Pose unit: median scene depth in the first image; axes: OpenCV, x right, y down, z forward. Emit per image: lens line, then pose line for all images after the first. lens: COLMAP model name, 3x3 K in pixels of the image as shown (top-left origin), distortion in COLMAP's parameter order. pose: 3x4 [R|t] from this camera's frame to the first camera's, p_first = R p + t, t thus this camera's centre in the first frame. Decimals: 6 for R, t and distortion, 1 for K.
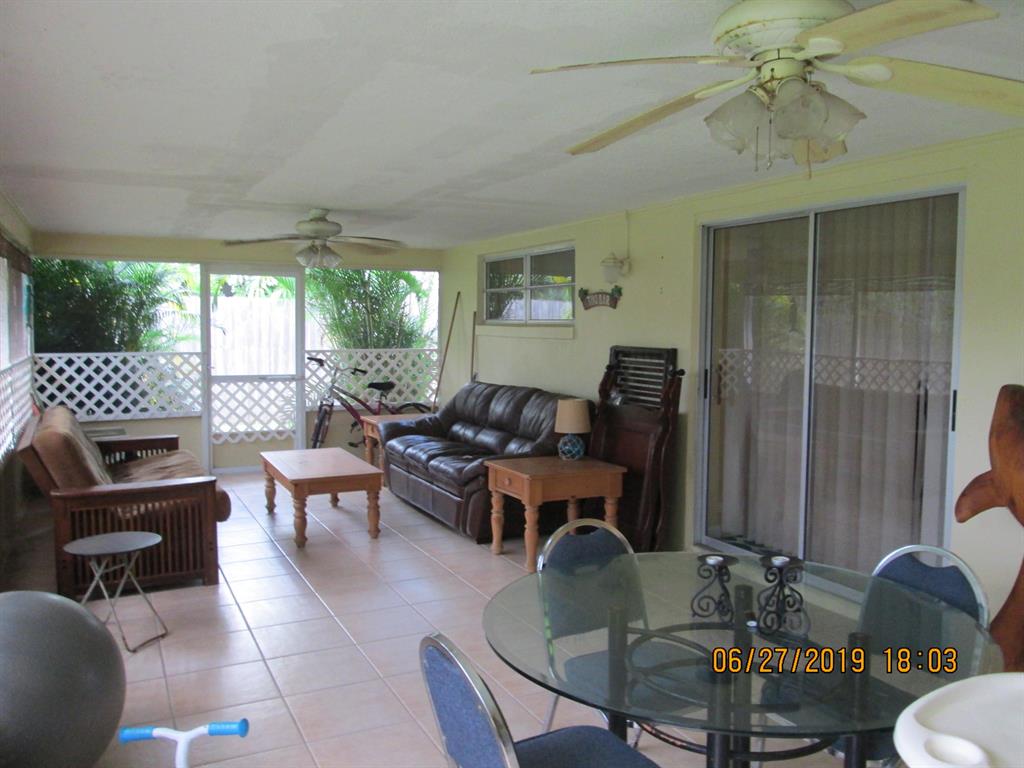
lens RADIAL K [[856.9, 0, 511.7], [0, 856.9, 390.2], [0, 0, 1]] dist [-0.035286, 0.018852]
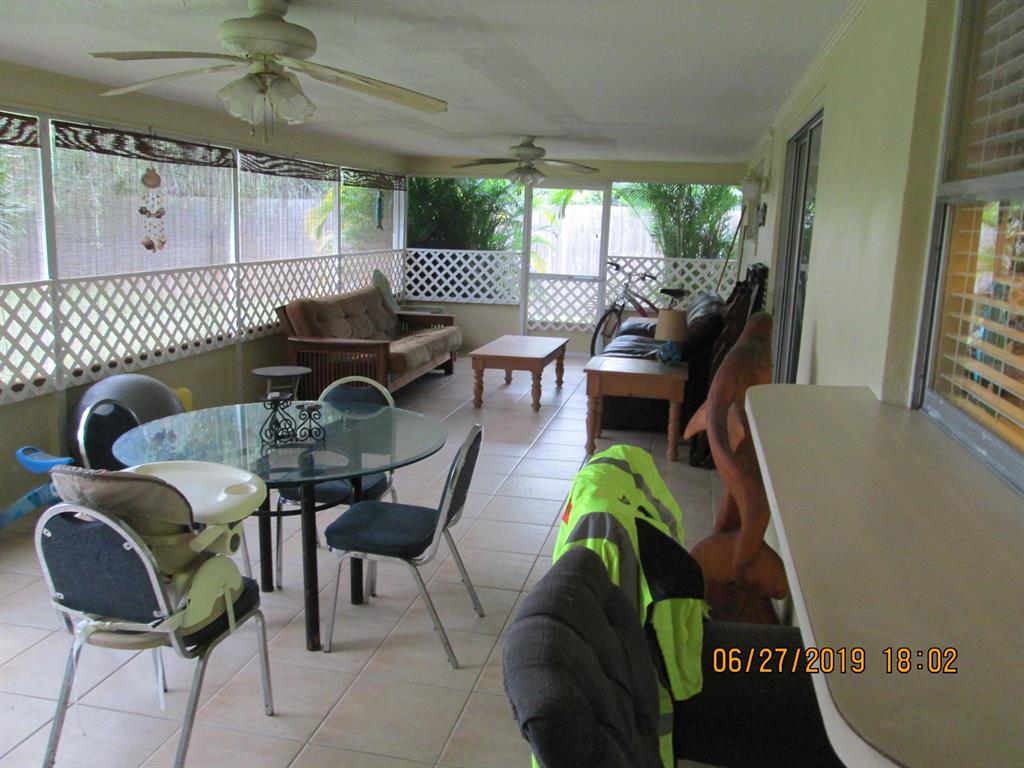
lens RADIAL K [[856.9, 0, 510.4], [0, 856.9, 381.1], [0, 0, 1]] dist [-0.035286, 0.018852]
pose [[0.788817, 0.134489, -0.599734, 0.377484], [-0.076214, 0.989639, 0.121683, -0.010667], [0.609885, -0.050277, 0.790893, 0.009365]]
